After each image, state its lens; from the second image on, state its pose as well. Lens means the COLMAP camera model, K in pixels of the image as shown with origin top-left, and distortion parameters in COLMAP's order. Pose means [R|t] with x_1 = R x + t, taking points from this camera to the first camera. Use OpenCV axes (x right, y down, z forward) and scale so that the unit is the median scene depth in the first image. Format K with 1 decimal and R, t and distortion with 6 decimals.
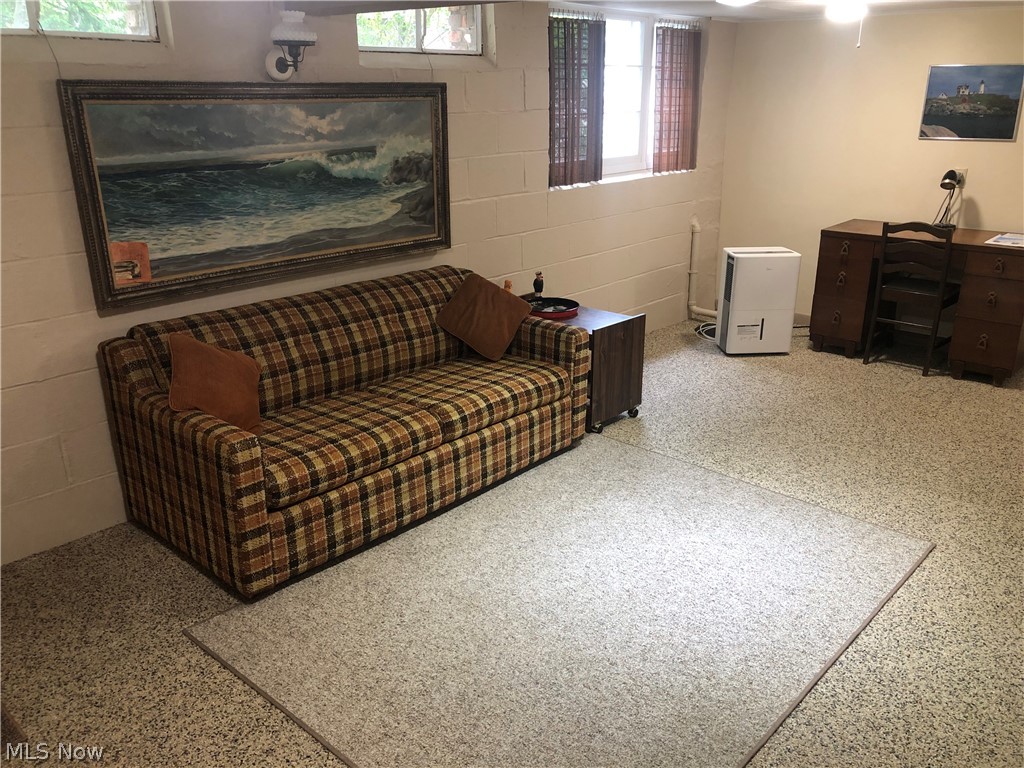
lens RADIAL K [[852.5, 0, 517.6], [0, 852.5, 385.9], [0, 0, 1]] dist [0.019806, 0.004087]
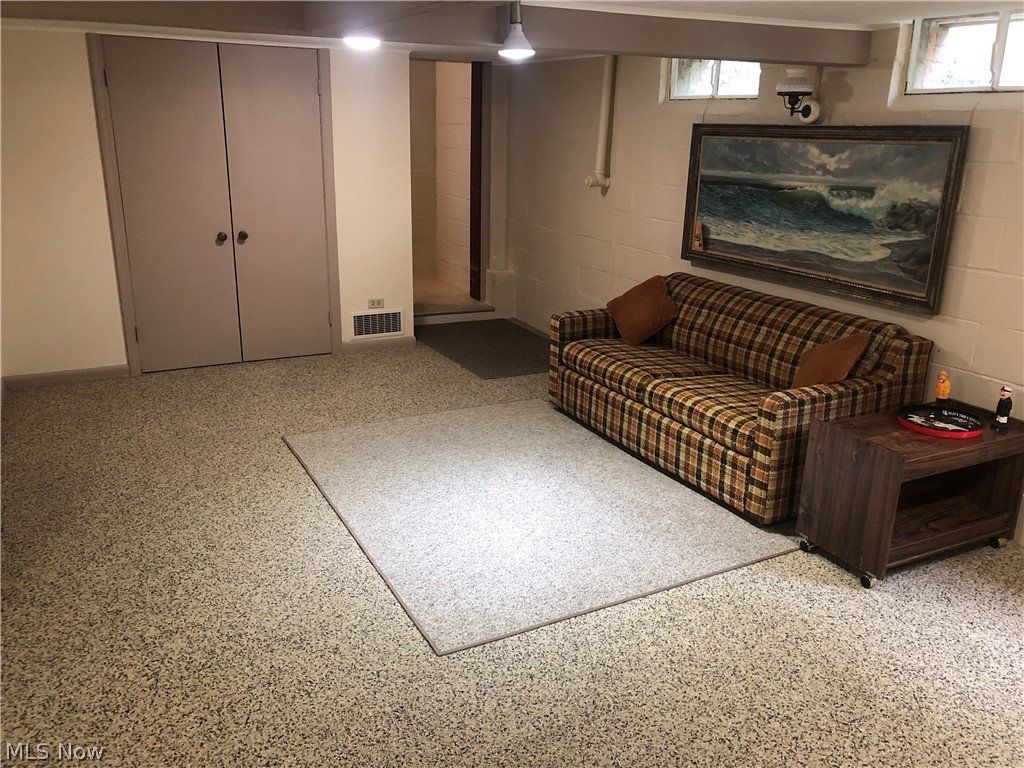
lens RADIAL K [[852.5, 0, 514.9], [0, 852.5, 384.1], [0, 0, 1]] dist [0.019806, 0.004087]
pose [[-0.352461, 0.265794, -0.897288, 1.005373], [-0.326890, 0.863453, 0.384176, -0.346441], [0.876877, 0.428722, -0.217448, 0.994262]]
